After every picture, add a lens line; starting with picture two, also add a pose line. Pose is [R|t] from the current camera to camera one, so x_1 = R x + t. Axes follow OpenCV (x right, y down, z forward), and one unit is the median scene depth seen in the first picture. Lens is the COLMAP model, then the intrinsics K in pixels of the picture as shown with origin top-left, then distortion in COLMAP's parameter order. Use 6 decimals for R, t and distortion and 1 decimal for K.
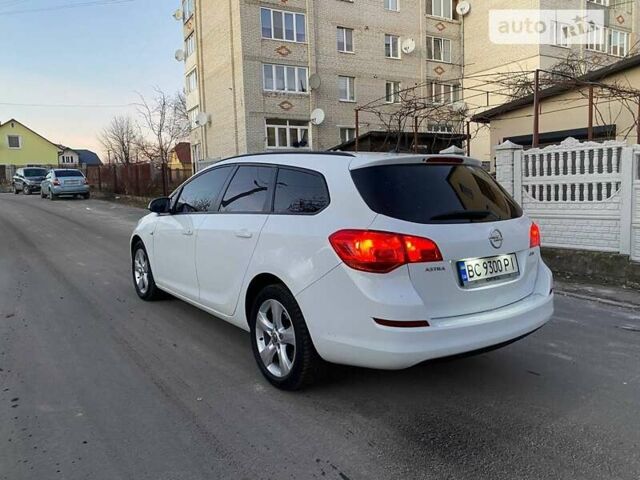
lens RADIAL K [[491.4, 0, 320.0], [0, 491.4, 240.0], [0, 0, 1]] dist [0.000604, 0.000910]
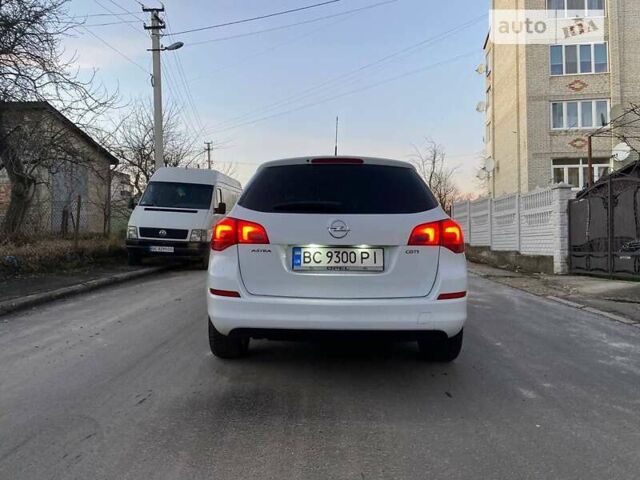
lens RADIAL K [[485.3, 0, 318.1], [0, 485.3, 236.8], [0, 0, 1]] dist [0.050898, -0.071849]
pose [[0.800595, 0.012601, -0.599074, 0.112230], [-0.077518, 0.993555, -0.082695, 0.012219], [0.594171, 0.112644, 0.796412, 0.019908]]
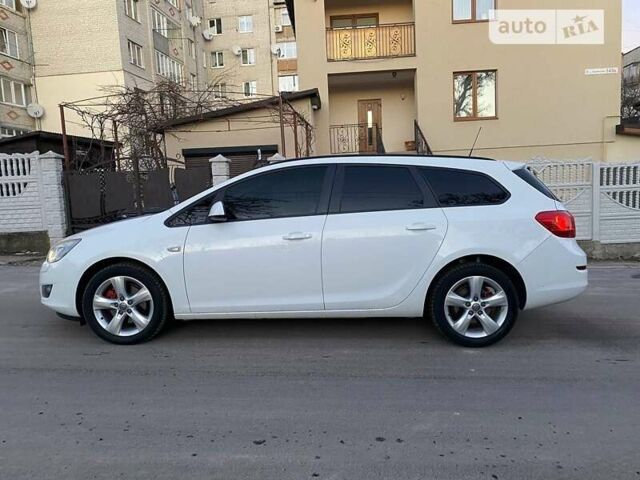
lens RADIAL K [[484.0, 0, 320.0], [0, 484.0, 240.0], [0, 0, 1]] dist [0.002669, -0.000932]
pose [[0.616457, -0.086220, 0.782654, -0.170346], [0.102395, 0.994324, 0.028886, -0.005606], [-0.780702, 0.062333, 0.621787, 0.072878]]
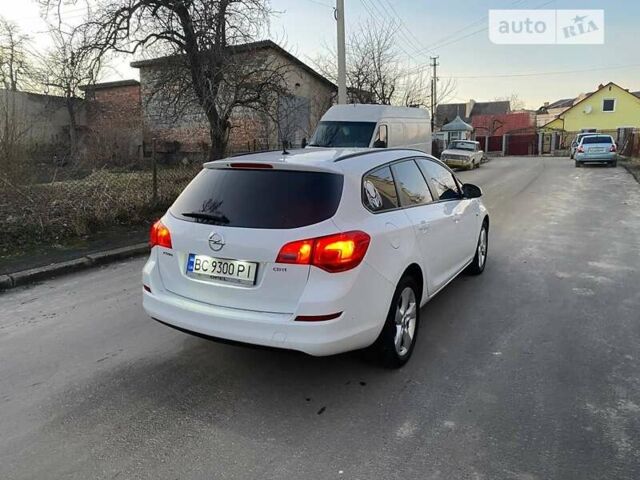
lens RADIAL K [[491.1, 0, 317.8], [0, 491.1, 236.2], [0, 0, 1]] dist [0.006037, -0.005261]
pose [[0.416693, 0.163986, -0.894134, 0.169978], [-0.101458, 0.985839, 0.133523, -0.021818], [0.903368, 0.035079, 0.427429, 0.088869]]
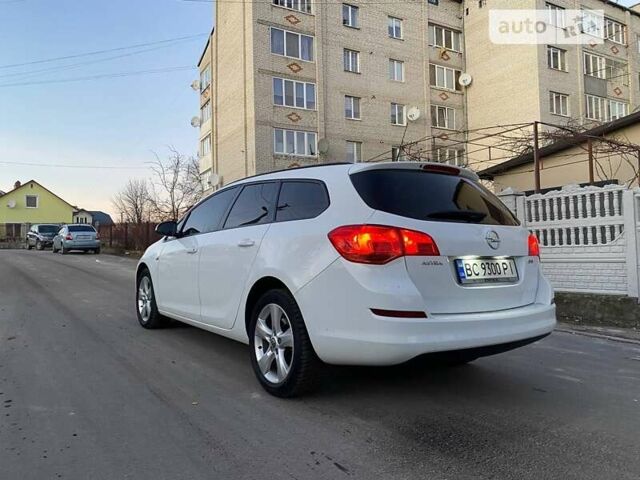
lens RADIAL K [[491.1, 0, 317.8], [0, 491.1, 236.2], [0, 0, 1]] dist [0.006037, -0.005261]
pose [[0.999703, 0.012226, -0.021071, 0.002160], [-0.015056, 0.990053, -0.139890, 0.016502], [0.019151, 0.140166, 0.989943, -0.001357]]
